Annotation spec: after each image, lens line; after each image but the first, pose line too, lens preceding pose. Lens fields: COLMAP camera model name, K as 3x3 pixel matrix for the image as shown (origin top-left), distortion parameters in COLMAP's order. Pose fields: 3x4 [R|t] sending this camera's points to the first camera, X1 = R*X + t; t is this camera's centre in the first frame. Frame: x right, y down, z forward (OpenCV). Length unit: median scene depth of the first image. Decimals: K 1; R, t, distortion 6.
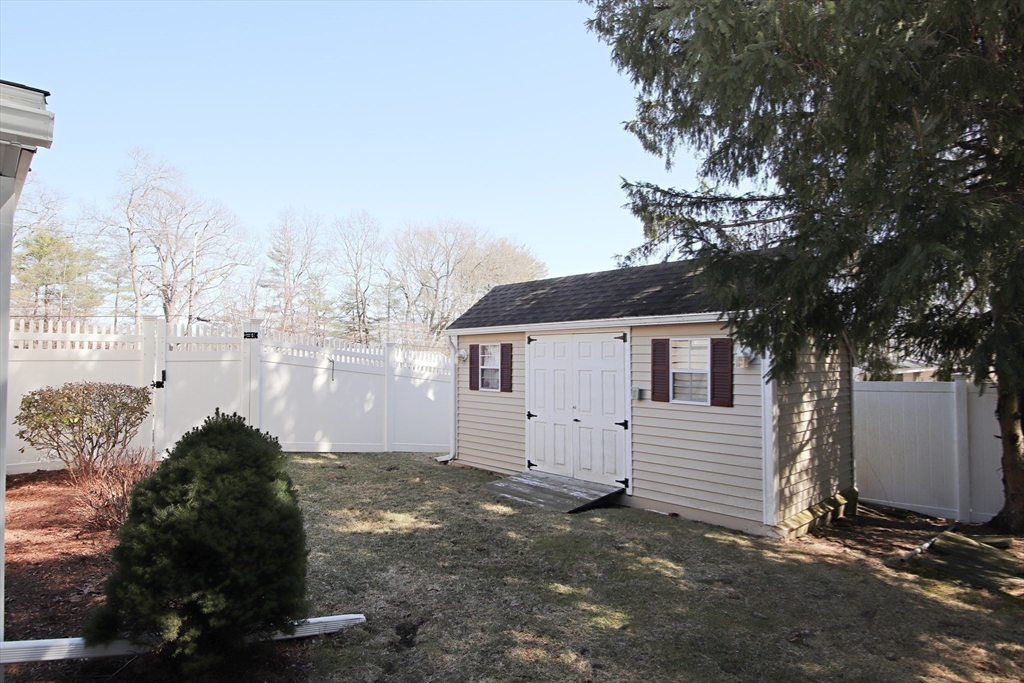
lens RADIAL K [[565.9, 0, 512.0], [0, 565.9, 341.5], [0, 0, 1]] dist [-0.002632, -0.000888]
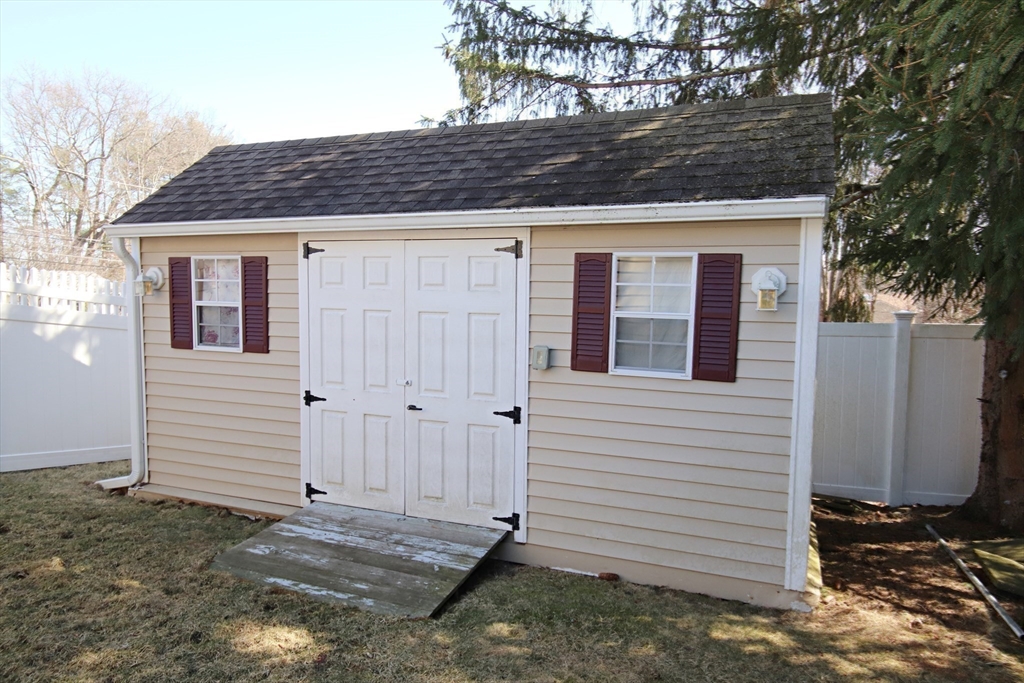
lens RADIAL K [[692.0, 0, 512.0], [0, 692.0, 341.5], [0, 0, 1]] dist [0.055631, -0.072623]
pose [[0.917043, -0.023337, 0.398104, -0.050411], [-0.020807, 0.994126, 0.106206, 0.008438], [-0.398244, -0.105679, 0.911172, 0.355895]]
